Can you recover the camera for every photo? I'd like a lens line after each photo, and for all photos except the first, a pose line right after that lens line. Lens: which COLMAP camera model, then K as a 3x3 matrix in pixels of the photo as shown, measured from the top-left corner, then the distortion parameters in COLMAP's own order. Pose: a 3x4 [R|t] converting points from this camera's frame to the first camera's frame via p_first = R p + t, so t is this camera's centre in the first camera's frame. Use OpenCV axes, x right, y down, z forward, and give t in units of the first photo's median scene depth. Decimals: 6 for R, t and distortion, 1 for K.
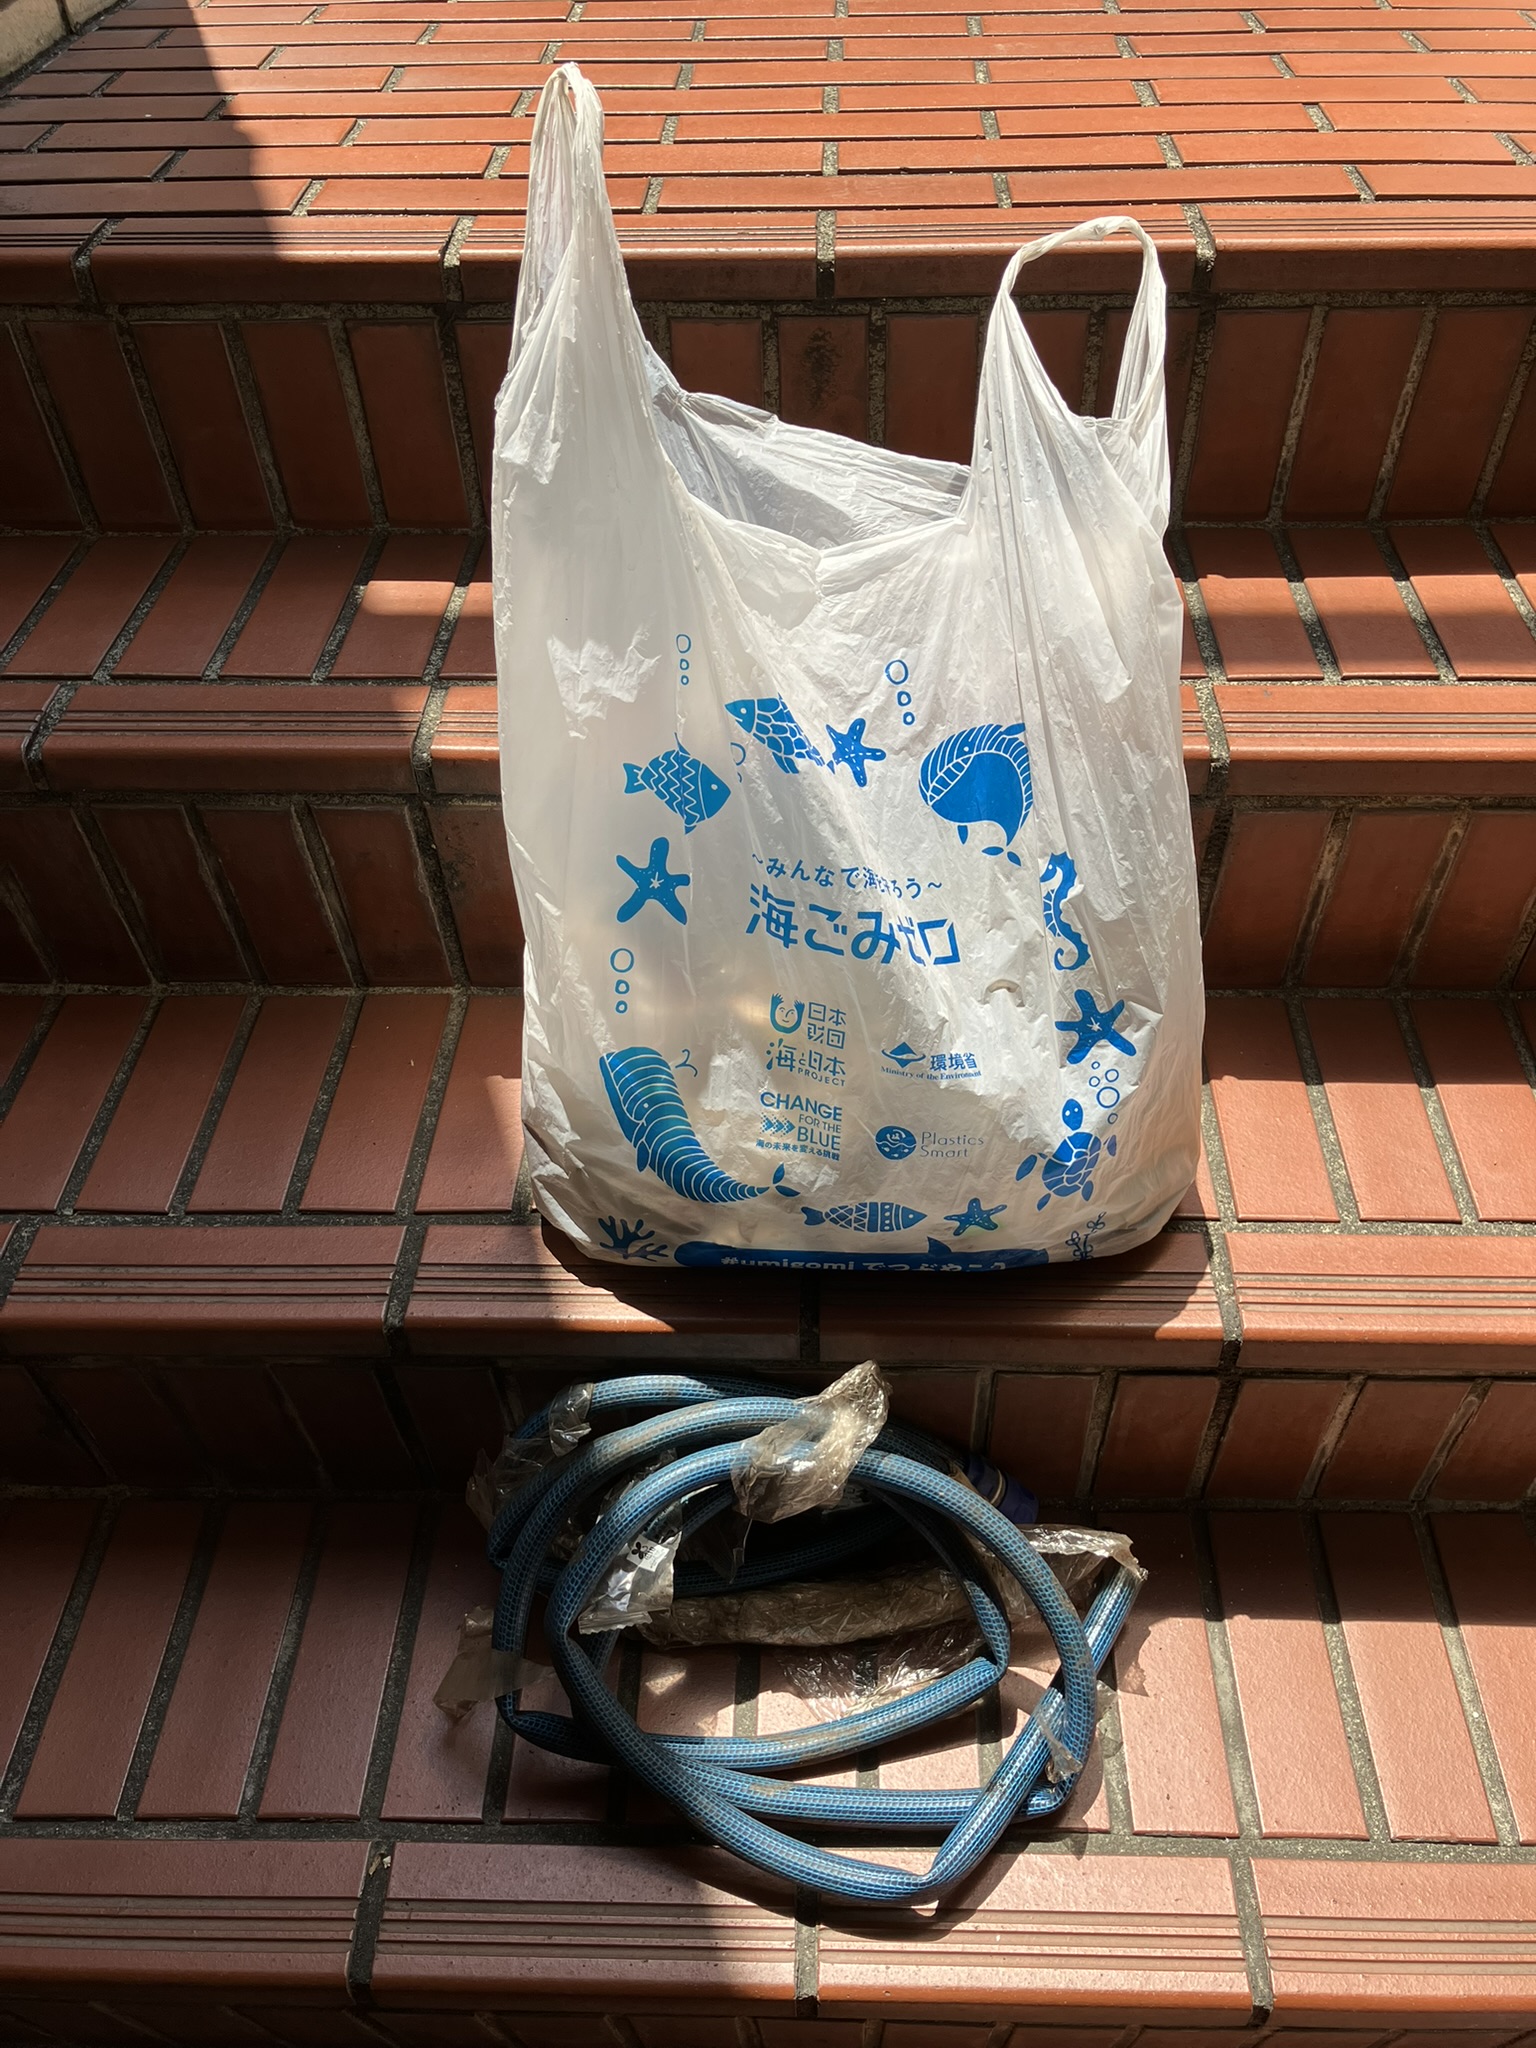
lens RADIAL K [[1664.7, 0, 774.2], [0, 1664.7, 1019.0], [0, 0, 1]] dist [-0.002341, -0.002037]
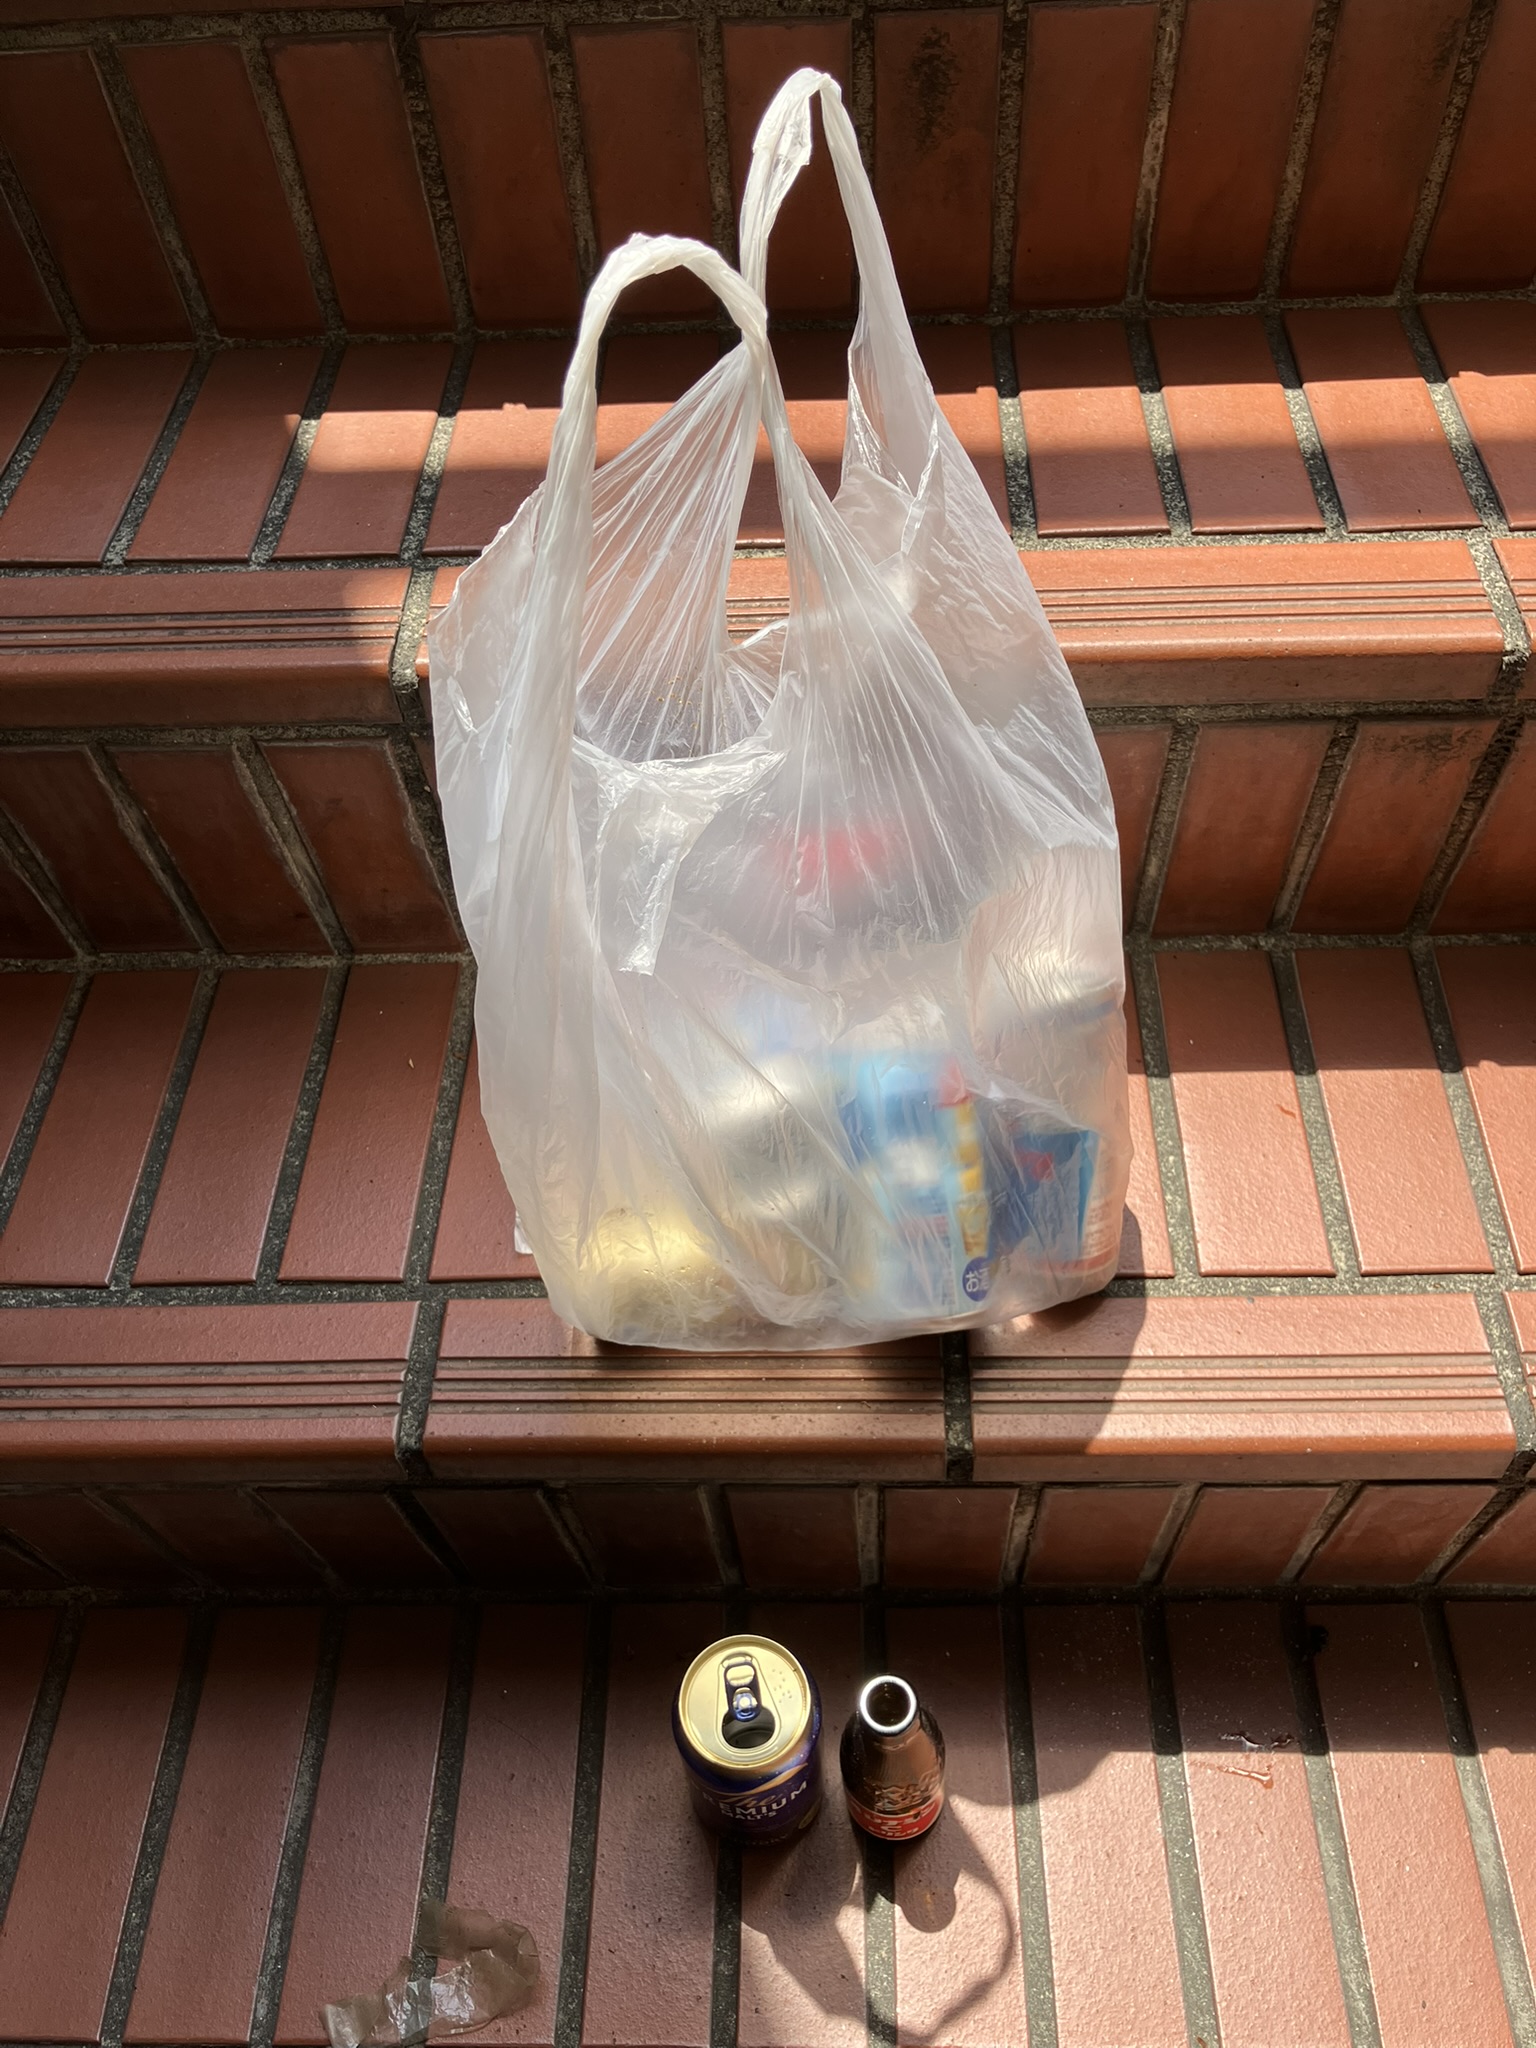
lens RADIAL K [[1664.7, 0, 766.0], [0, 1664.7, 1004.3], [0, 0, 1]] dist [-0.002341, -0.002037]
pose [[0.999594, -0.025997, -0.011702, -0.047820], [0.027309, 0.990980, 0.131201, -0.102586], [0.008186, -0.131468, 0.991287, 0.253617]]
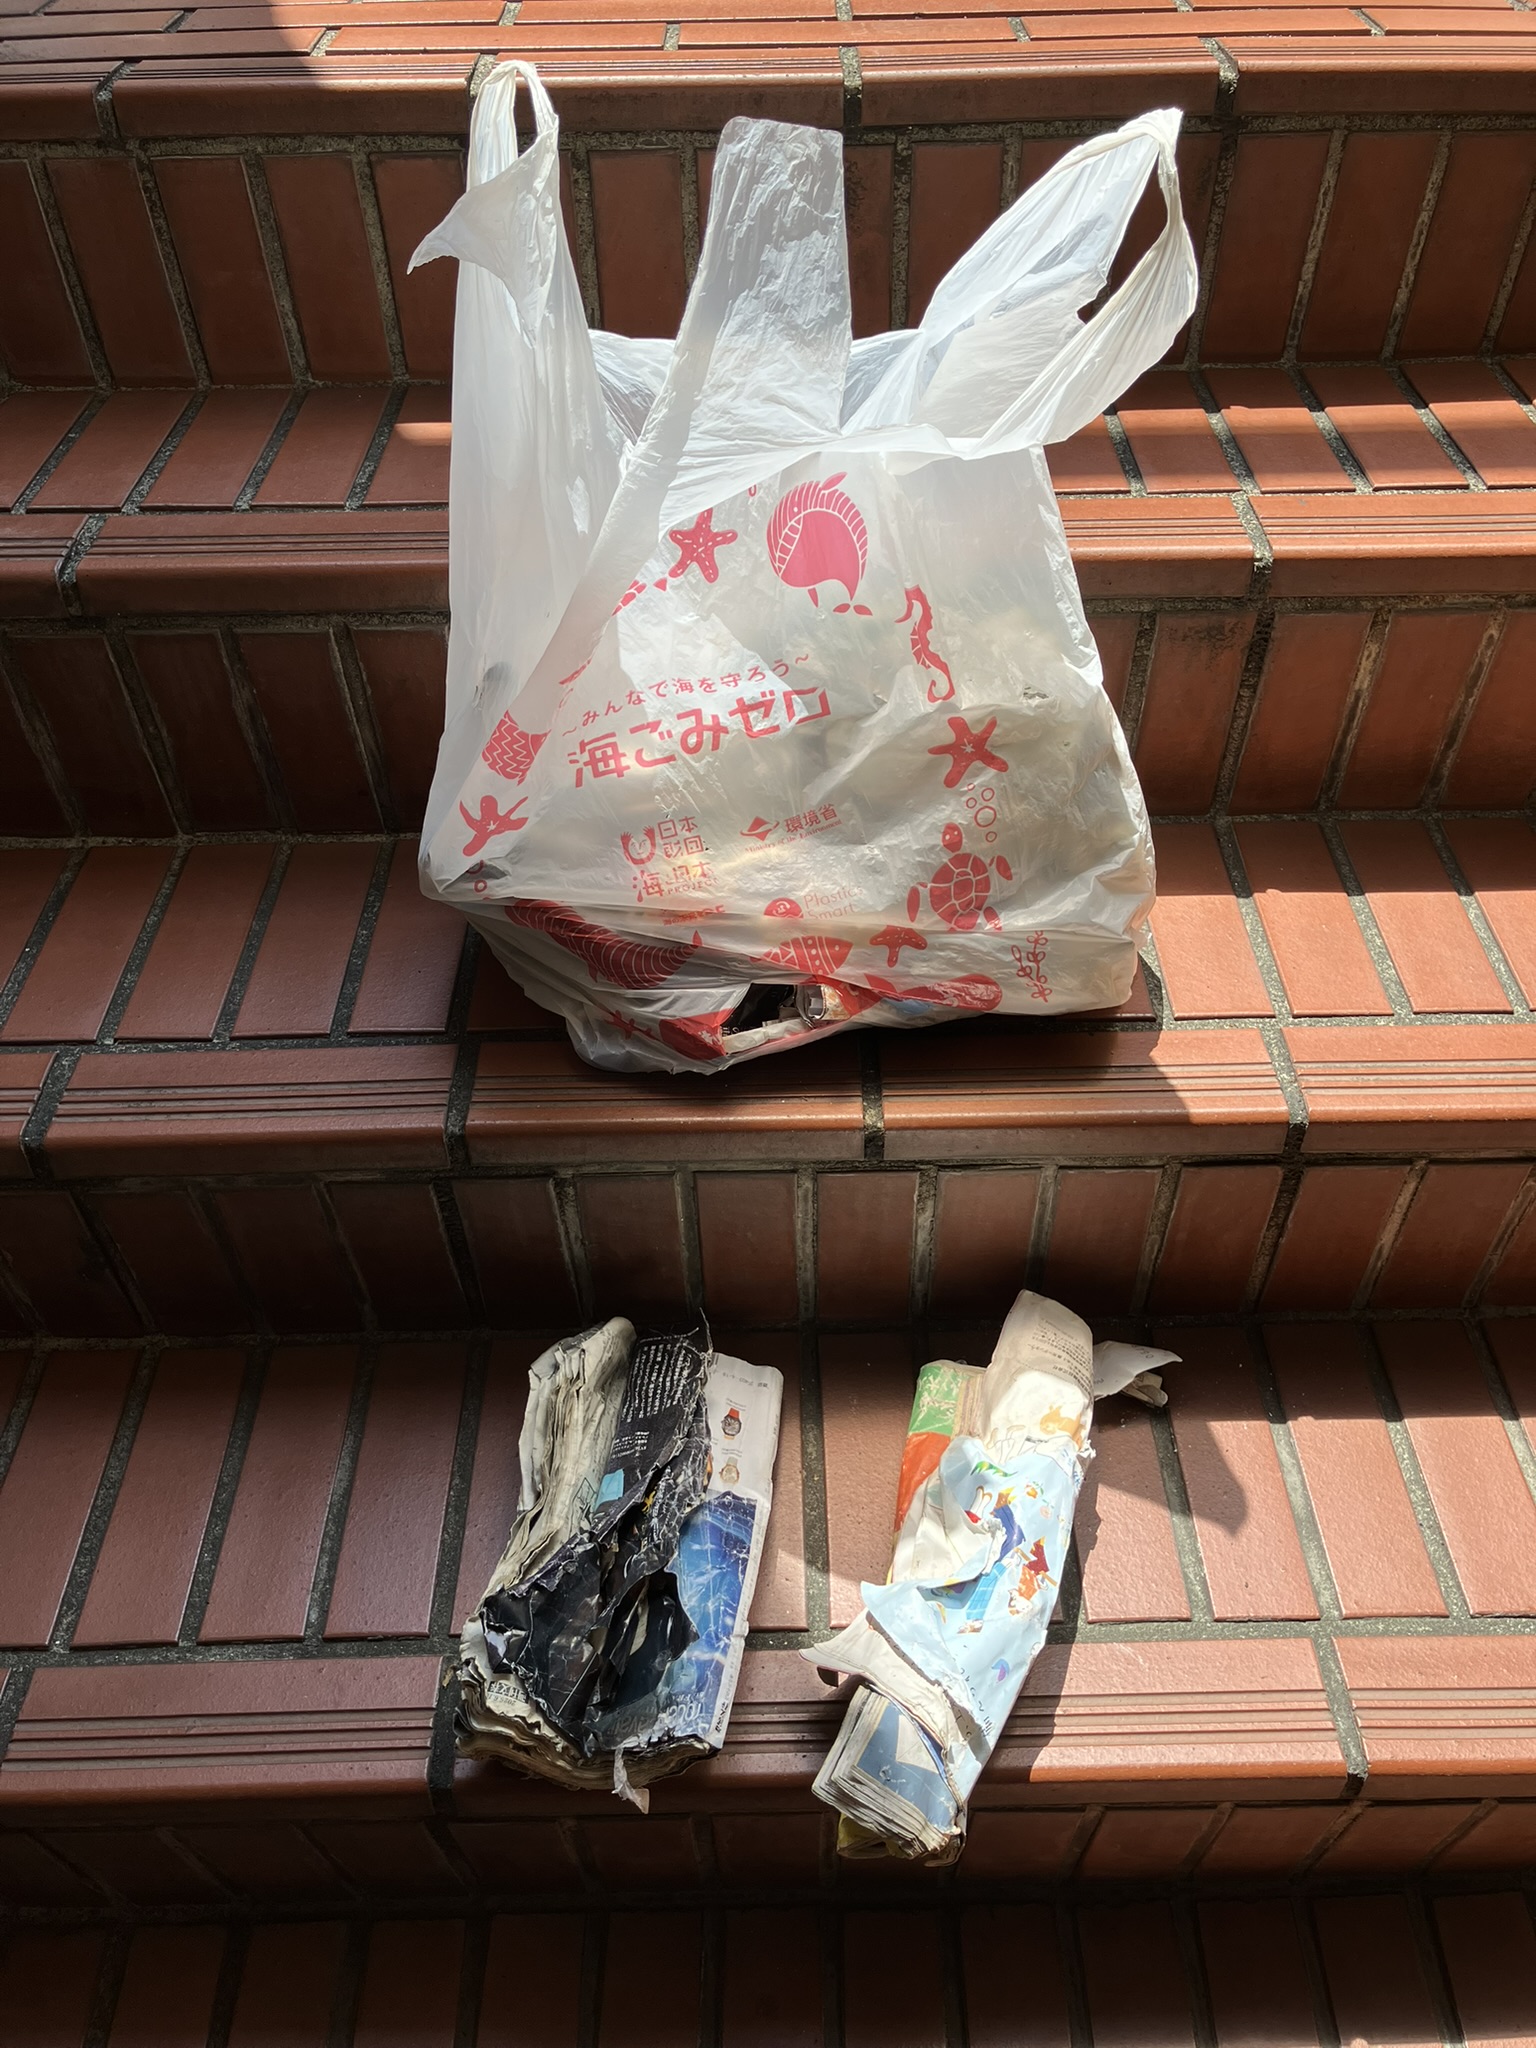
lens RADIAL K [[1664.7, 0, 757.3], [0, 1664.7, 1030.2], [0, 0, 1]] dist [-0.002341, -0.002037]
pose [[0.999262, -0.021870, 0.031573, -0.072051], [0.022430, 0.999595, -0.017518, 0.132972], [-0.031177, 0.018214, 0.999348, 0.007423]]
